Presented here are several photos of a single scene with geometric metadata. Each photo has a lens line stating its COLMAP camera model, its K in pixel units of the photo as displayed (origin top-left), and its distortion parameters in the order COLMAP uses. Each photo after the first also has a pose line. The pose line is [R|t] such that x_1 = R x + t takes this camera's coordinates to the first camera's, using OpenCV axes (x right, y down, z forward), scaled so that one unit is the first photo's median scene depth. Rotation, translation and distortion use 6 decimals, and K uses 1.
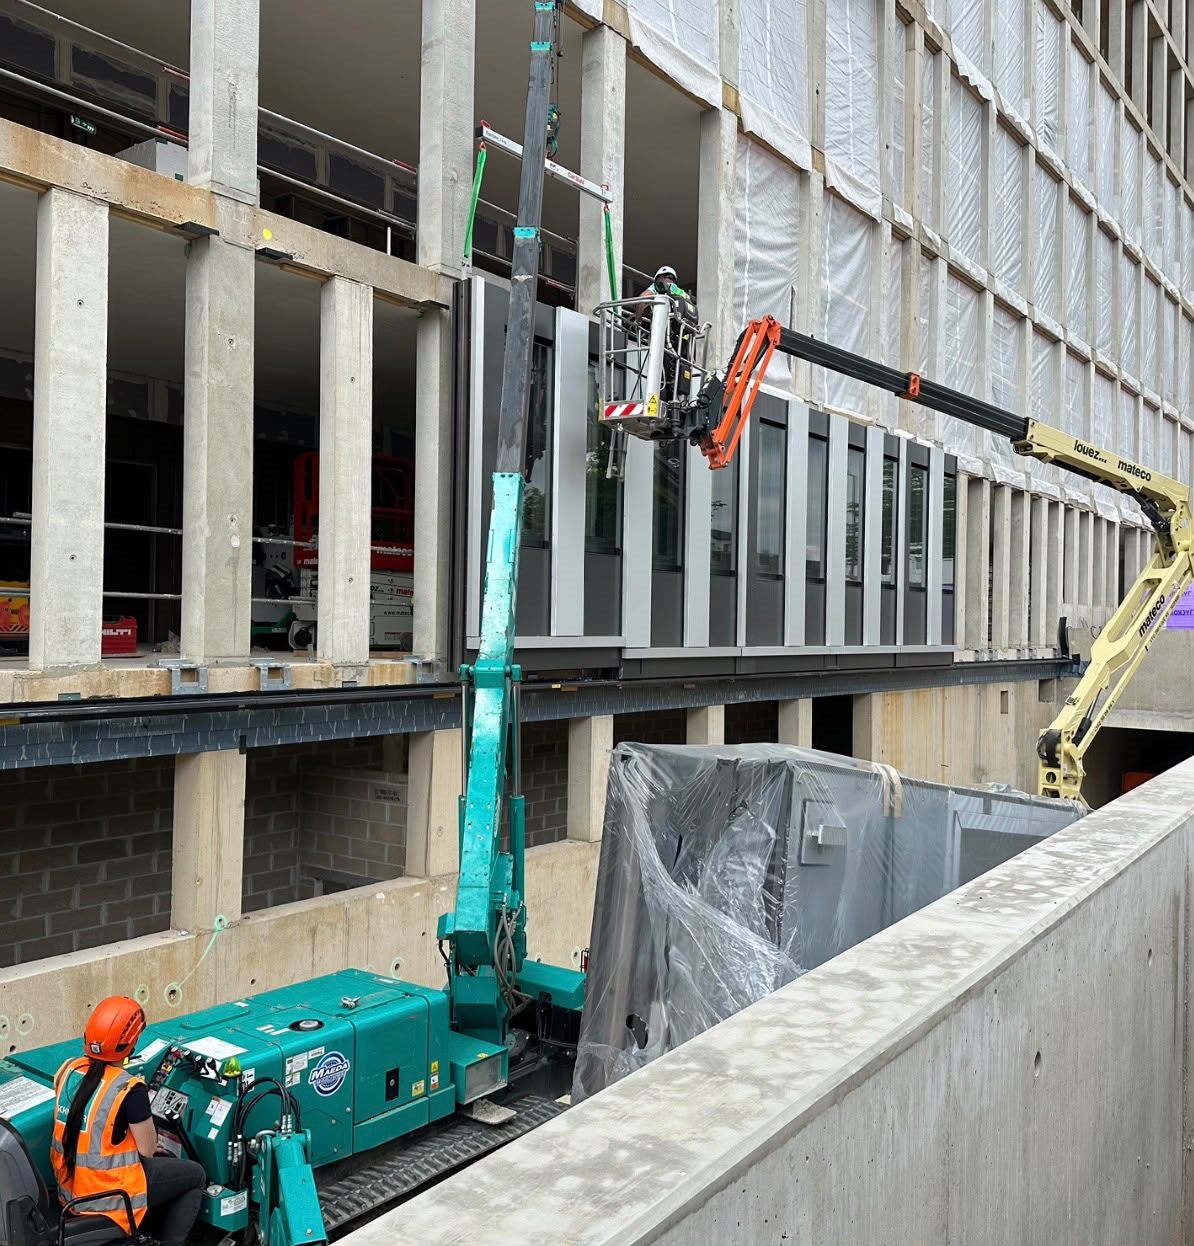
lens RADIAL K [[1127.1, 0, 597.0], [0, 1127.1, 623.0], [0, 0, 1]] dist [0.103850, -0.000301]
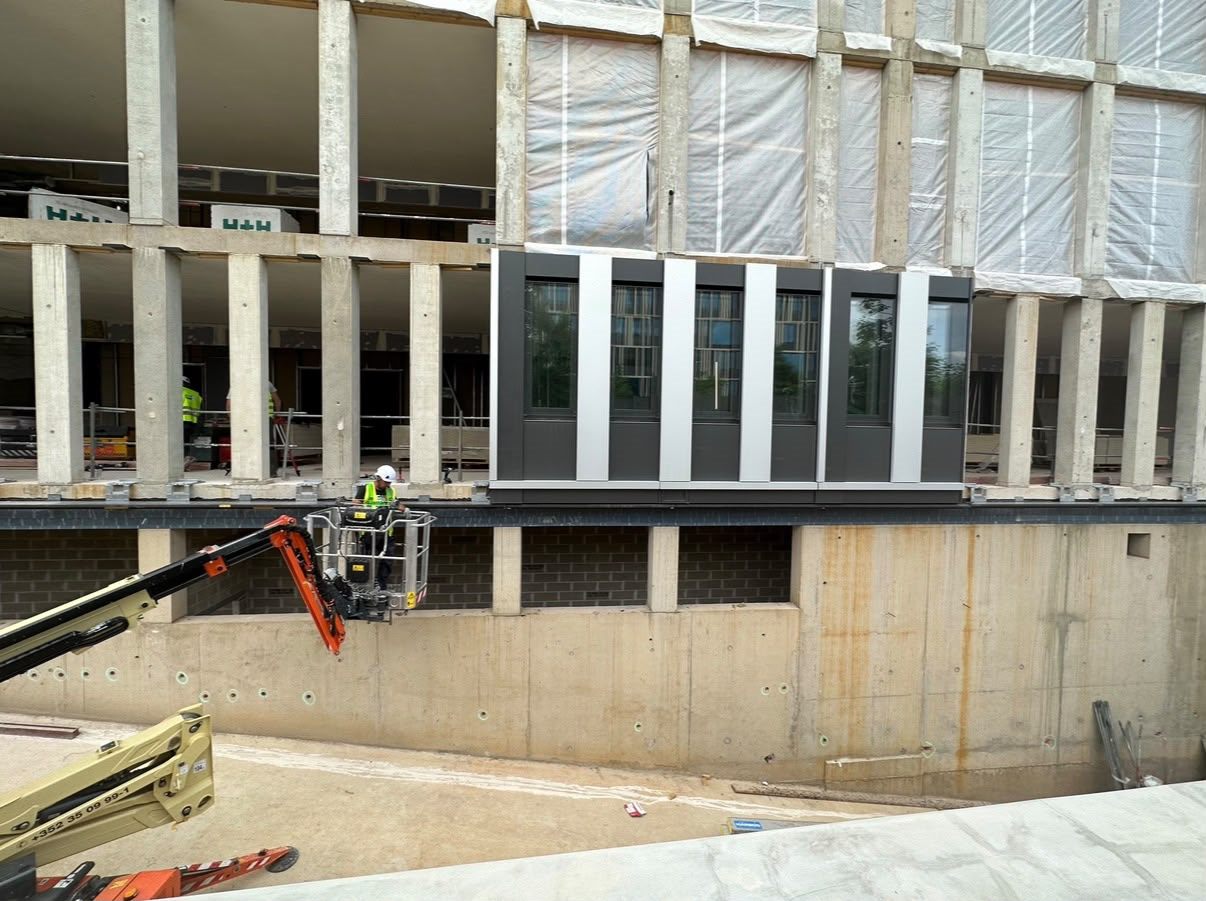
lens RADIAL K [[498.9, 0, 603.0], [0, 498.9, 490.3], [0, 0, 1]] dist [0.000588, -0.000087]
pose [[0.702923, 0.031929, -0.710549, 0.484292], [0.002641, 0.998868, 0.047498, 0.007745], [0.711261, -0.035264, 0.702043, 0.607934]]
